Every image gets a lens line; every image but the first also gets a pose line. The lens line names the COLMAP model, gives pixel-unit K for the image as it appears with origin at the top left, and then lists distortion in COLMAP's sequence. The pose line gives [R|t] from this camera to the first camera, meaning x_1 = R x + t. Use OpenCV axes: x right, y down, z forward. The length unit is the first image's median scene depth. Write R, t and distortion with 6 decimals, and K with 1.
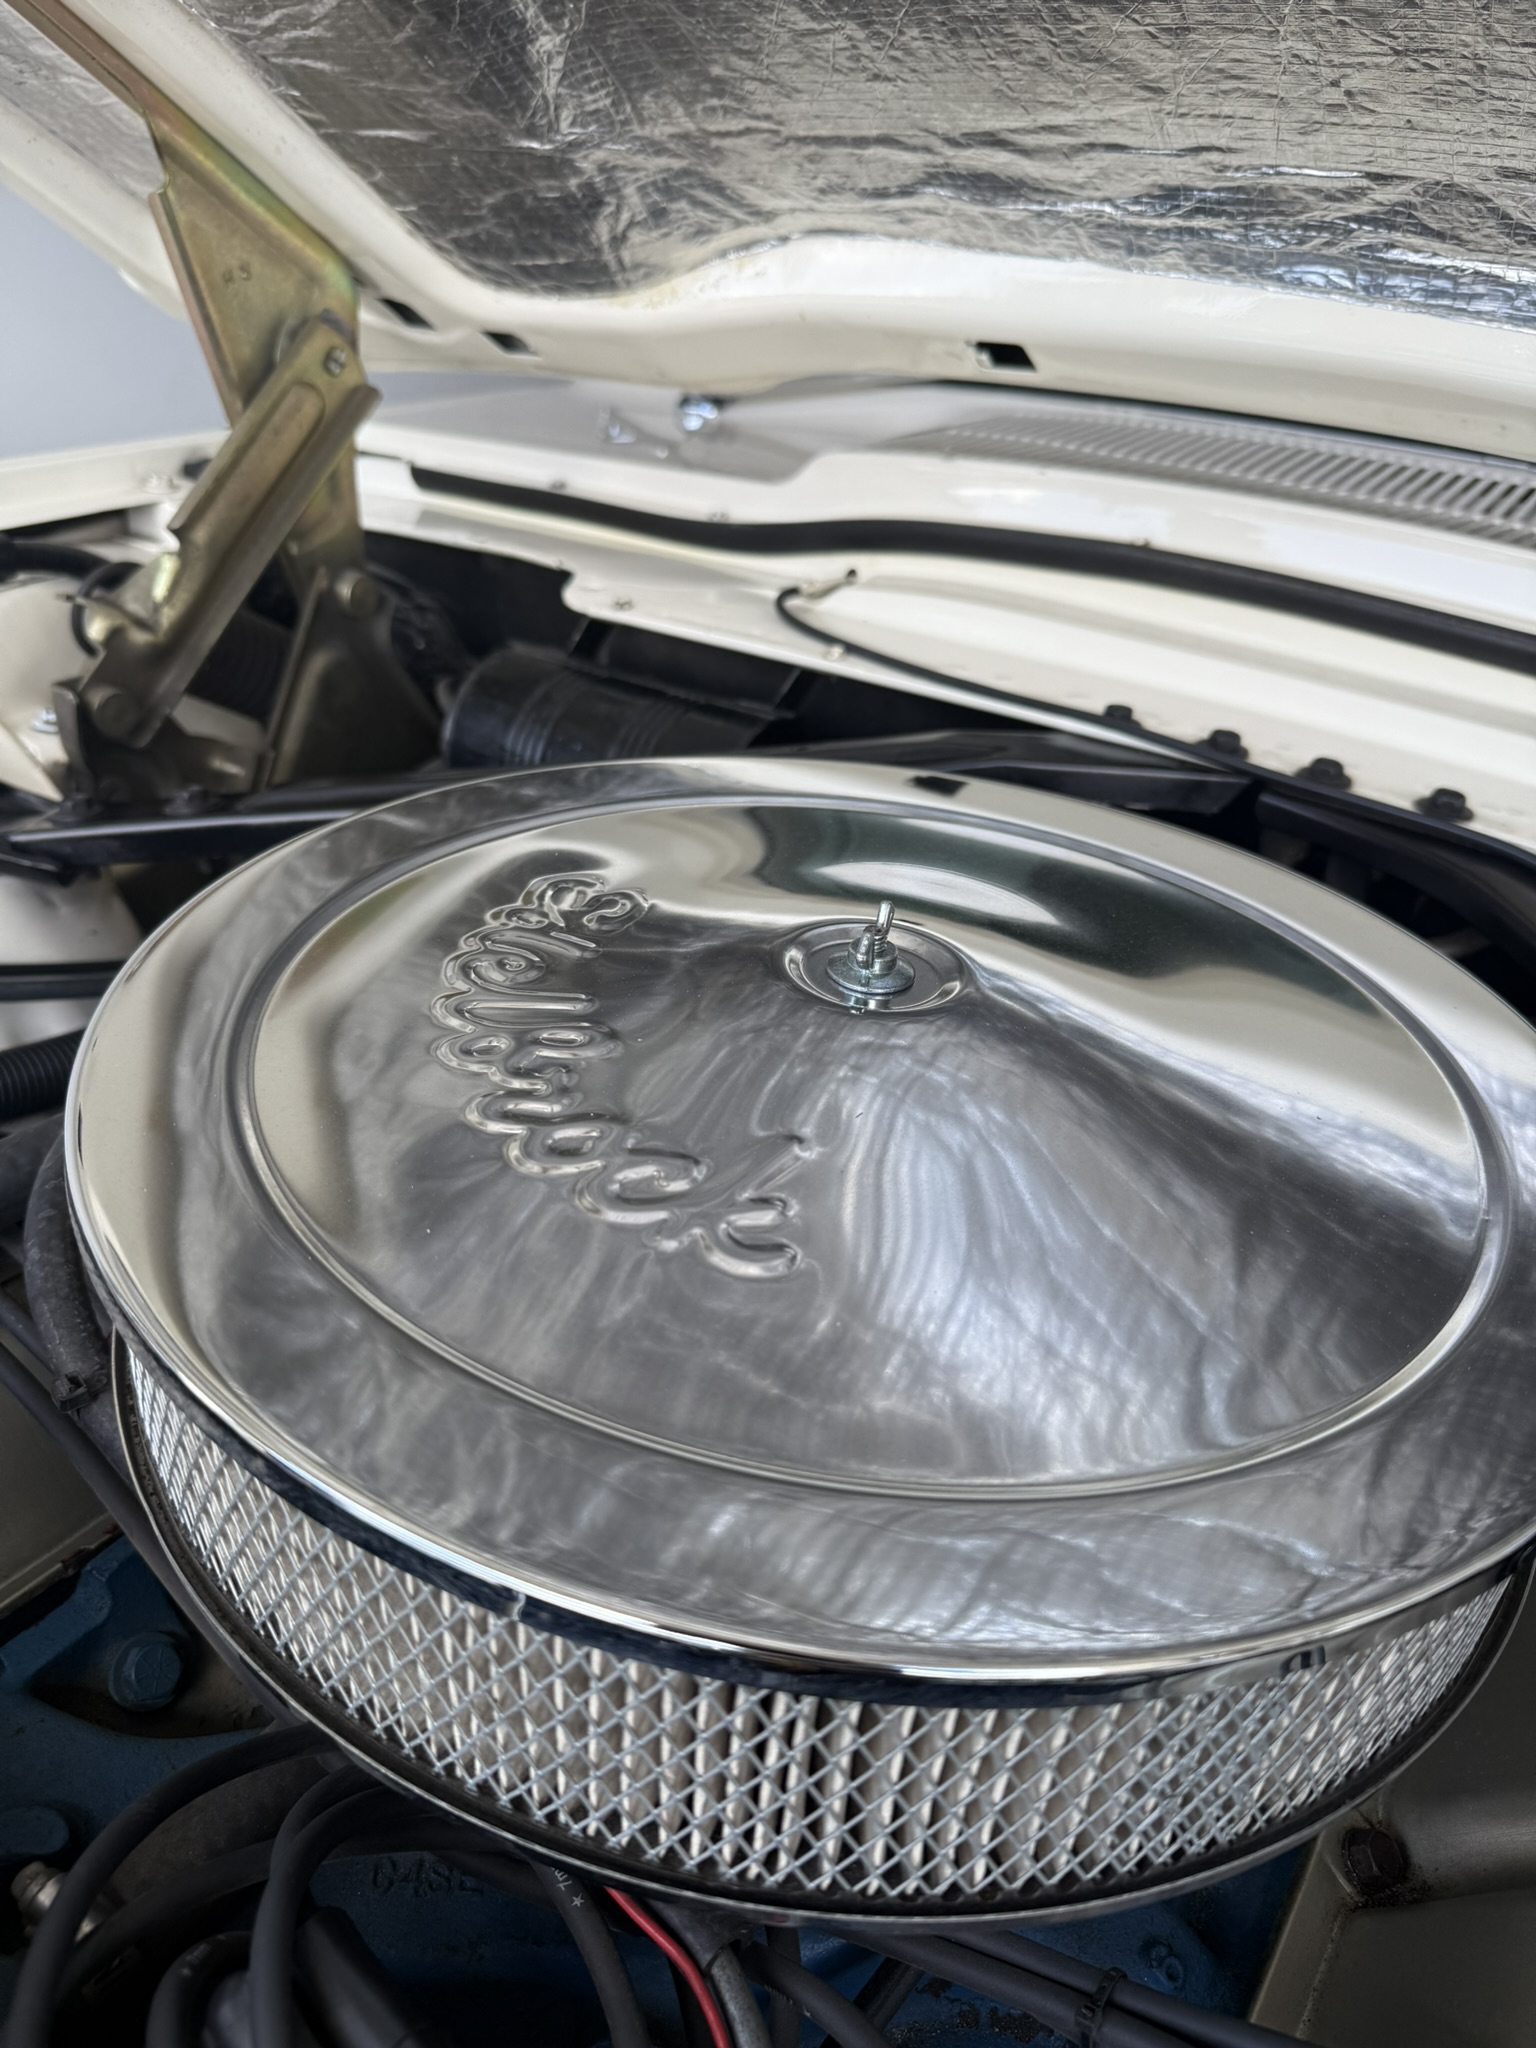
lens RADIAL K [[1466.7, 0, 779.3], [0, 1466.7, 1028.2], [0, 0, 1]] dist [-0.008441, 0.001071]
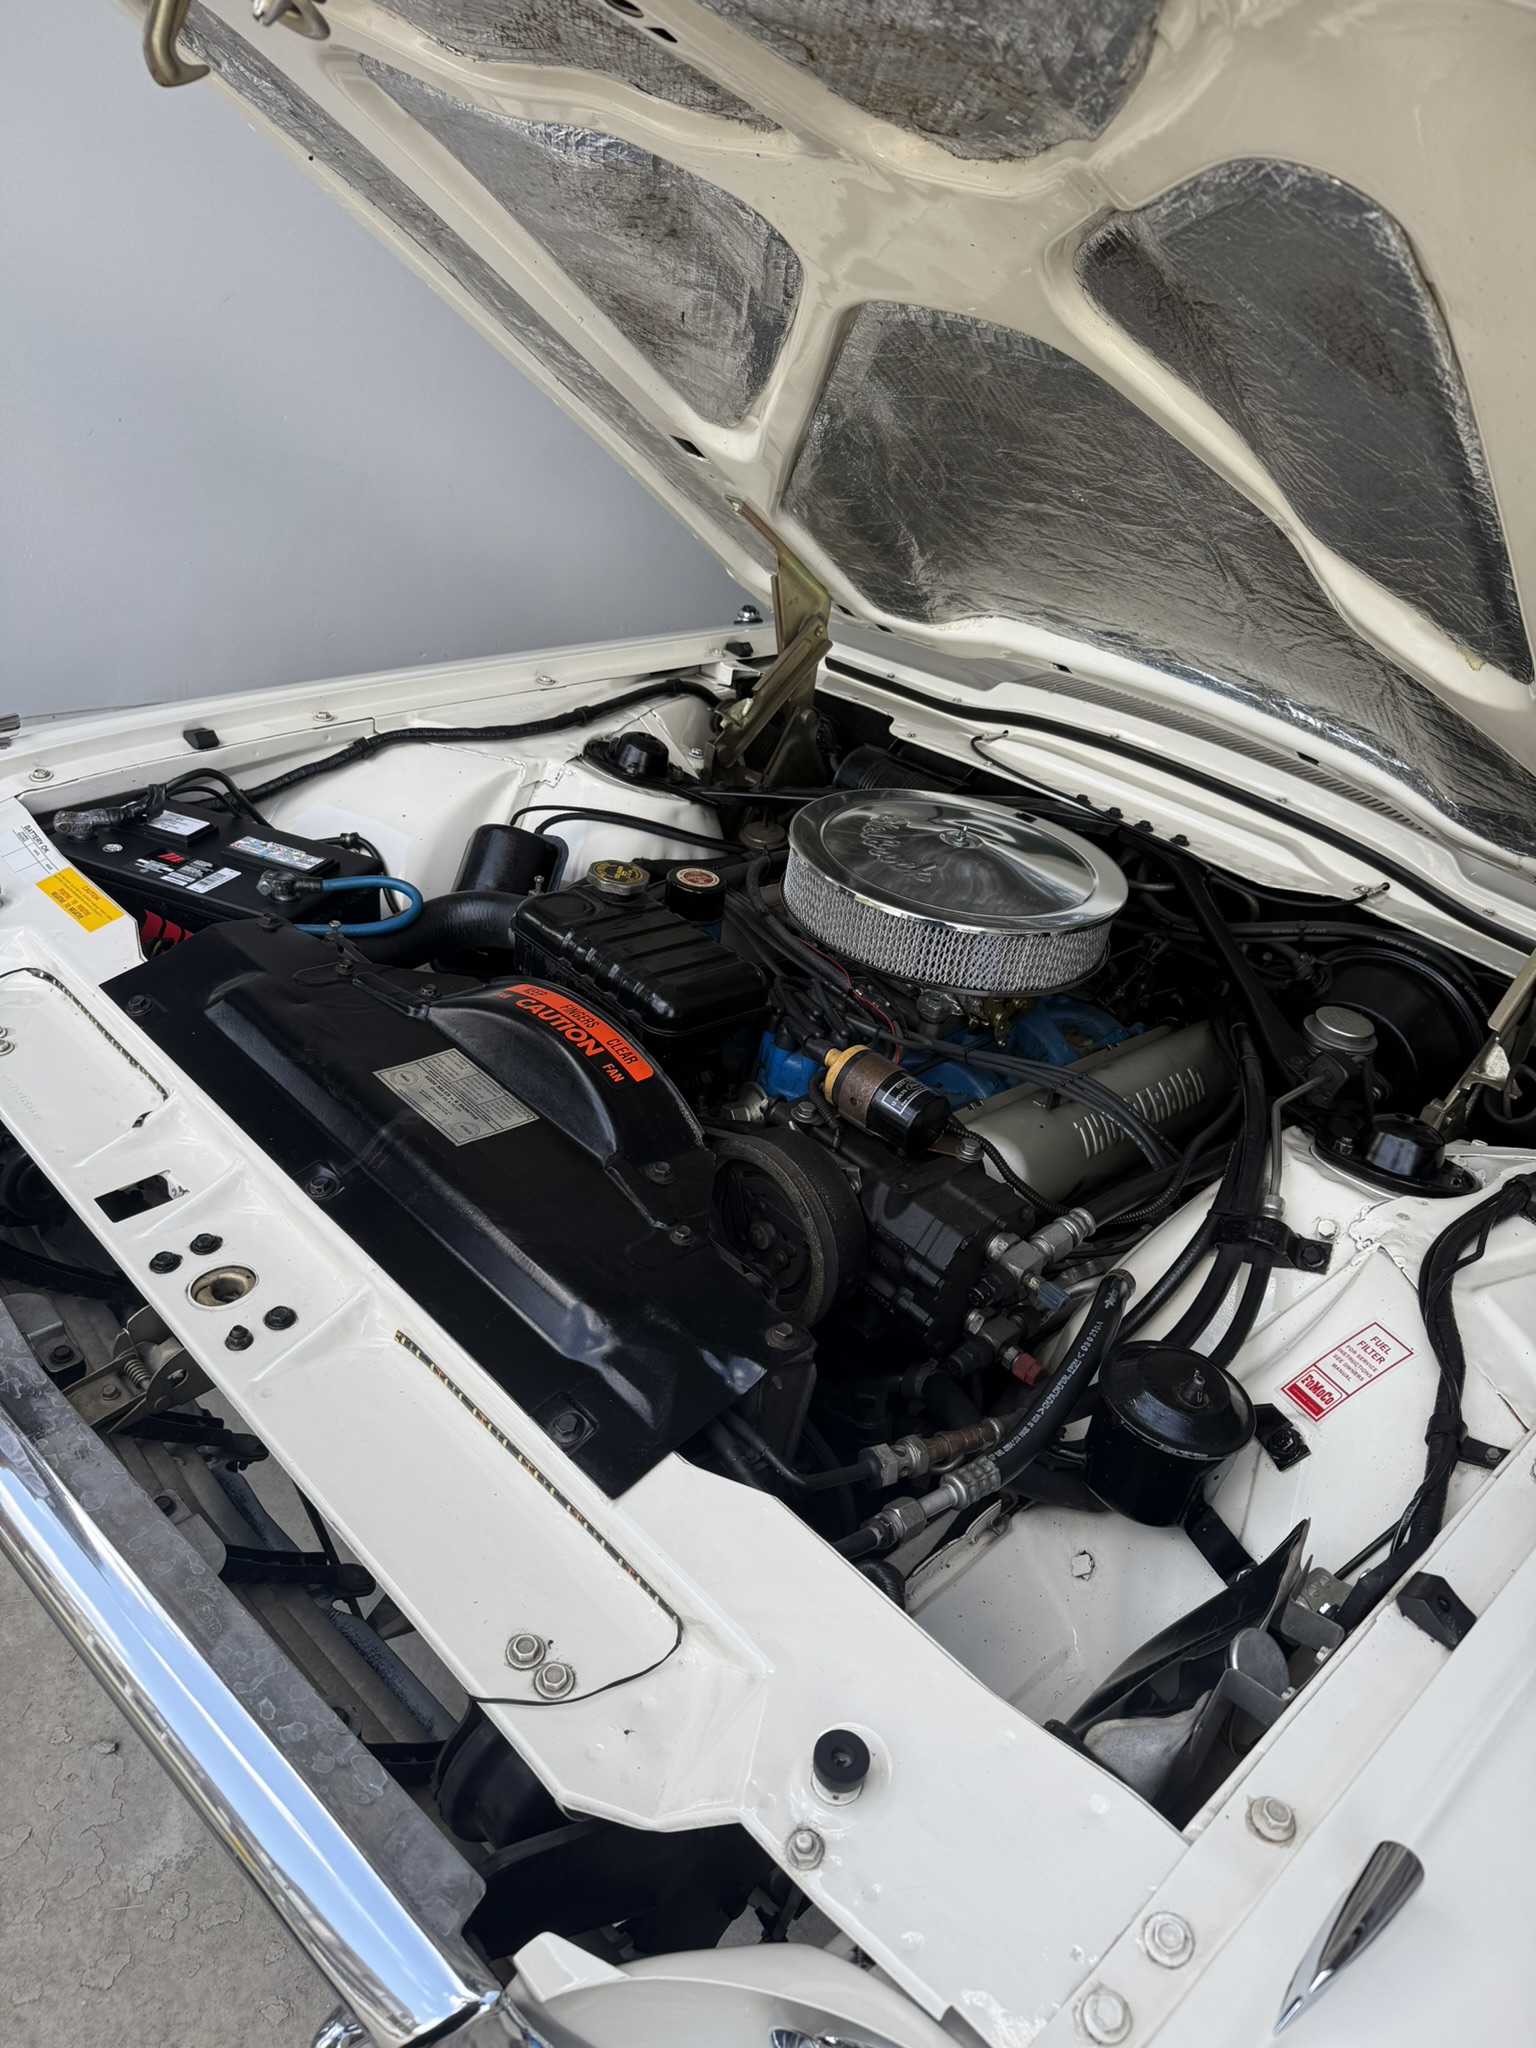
lens RADIAL K [[1447.1, 0, 769.2], [0, 1447.1, 1030.3], [0, 0, 1]] dist [0.004433, -0.010756]
pose [[0.975869, 0.149741, -0.158926, 0.178874], [-0.156927, 0.987038, -0.033601, 0.485186], [0.151835, 0.057730, 0.986719, -2.122595]]
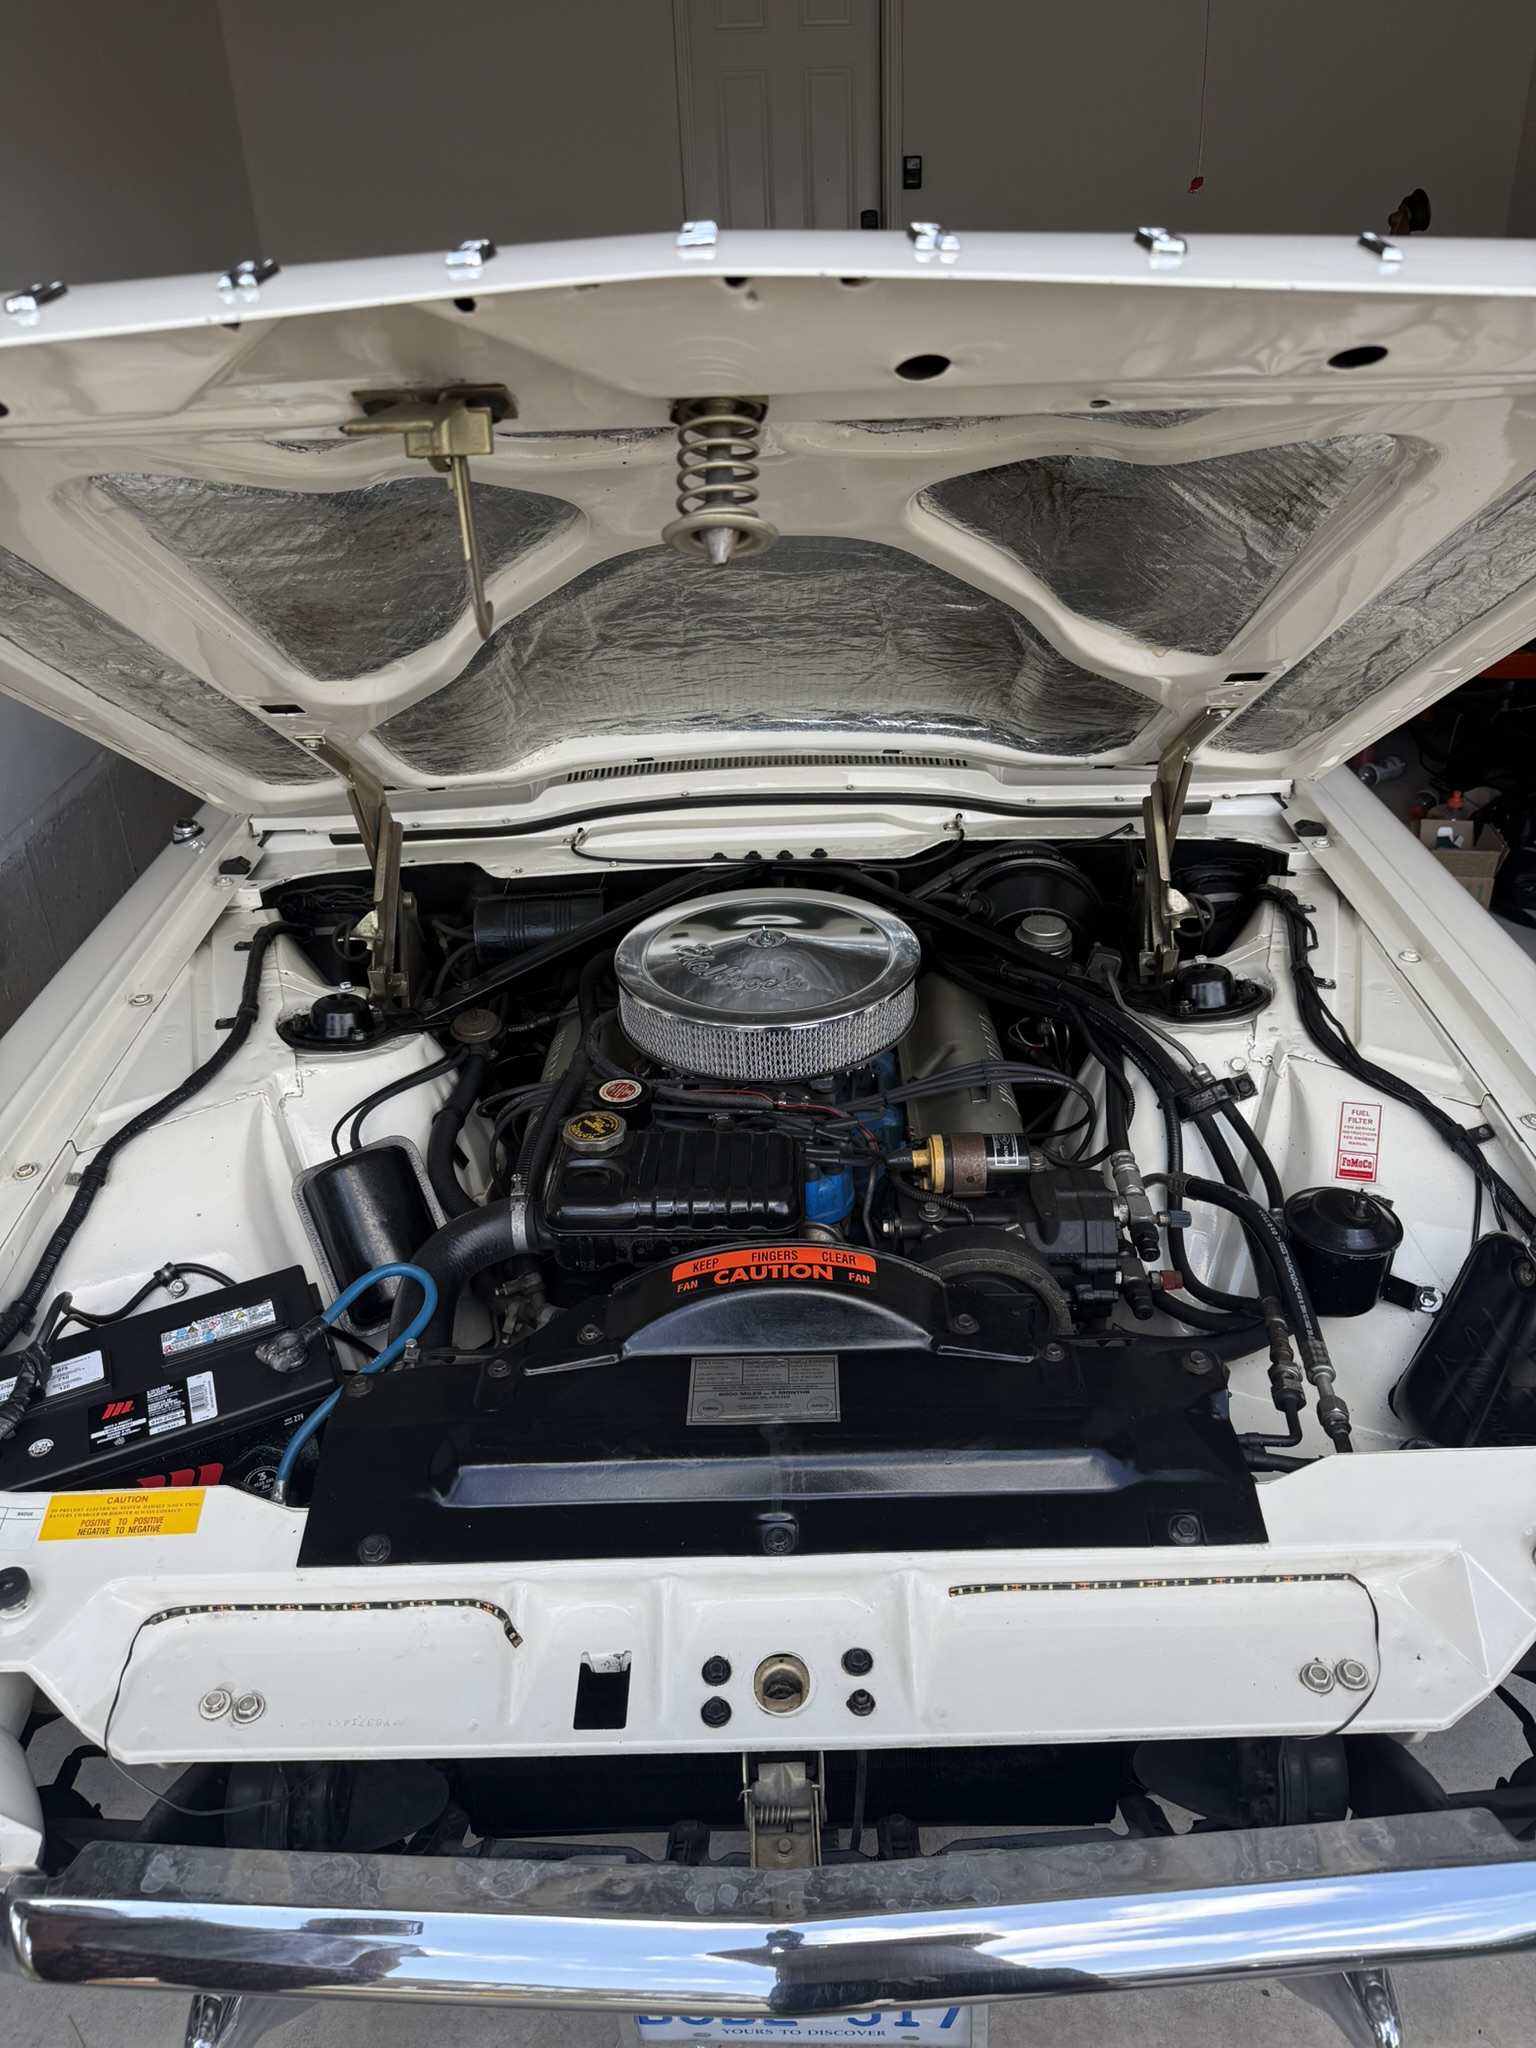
lens RADIAL K [[1432.2, 0, 760.2], [0, 1432.2, 1024.0], [0, 0, 1]] dist [0.101133, -0.182532]
pose [[0.826545, -0.376499, 0.418415, -1.334175], [0.381215, 0.921357, 0.076000, -0.106917], [-0.414123, 0.096689, 0.905071, -2.115939]]
